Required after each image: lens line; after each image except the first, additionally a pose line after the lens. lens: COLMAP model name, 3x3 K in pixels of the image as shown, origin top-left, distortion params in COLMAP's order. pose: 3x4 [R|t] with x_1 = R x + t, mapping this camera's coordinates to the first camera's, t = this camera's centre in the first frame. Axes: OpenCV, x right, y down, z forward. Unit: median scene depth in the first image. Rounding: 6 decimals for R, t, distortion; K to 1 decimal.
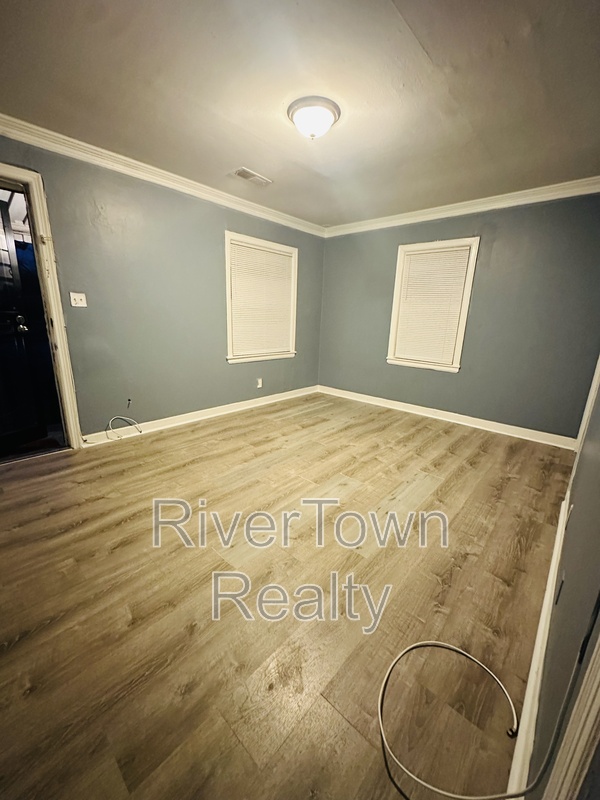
lens RADIAL K [[320.7, 0, 303.5], [0, 320.7, 395.9], [0, 0, 1]] dist [0.001490, -0.000130]
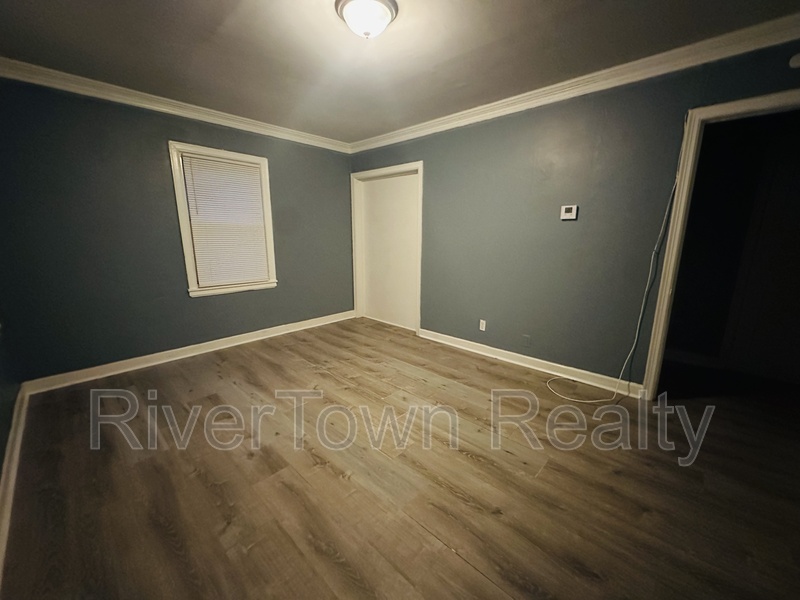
lens RADIAL K [[320.7, 0, 396.6], [0, 320.7, 297.7], [0, 0, 1]] dist [0.001490, -0.000130]
pose [[0.021769, -0.230187, 0.972903, -0.712316], [0.240249, 0.945822, 0.218405, -0.235032], [-0.970467, 0.228984, 0.075892, 0.763233]]
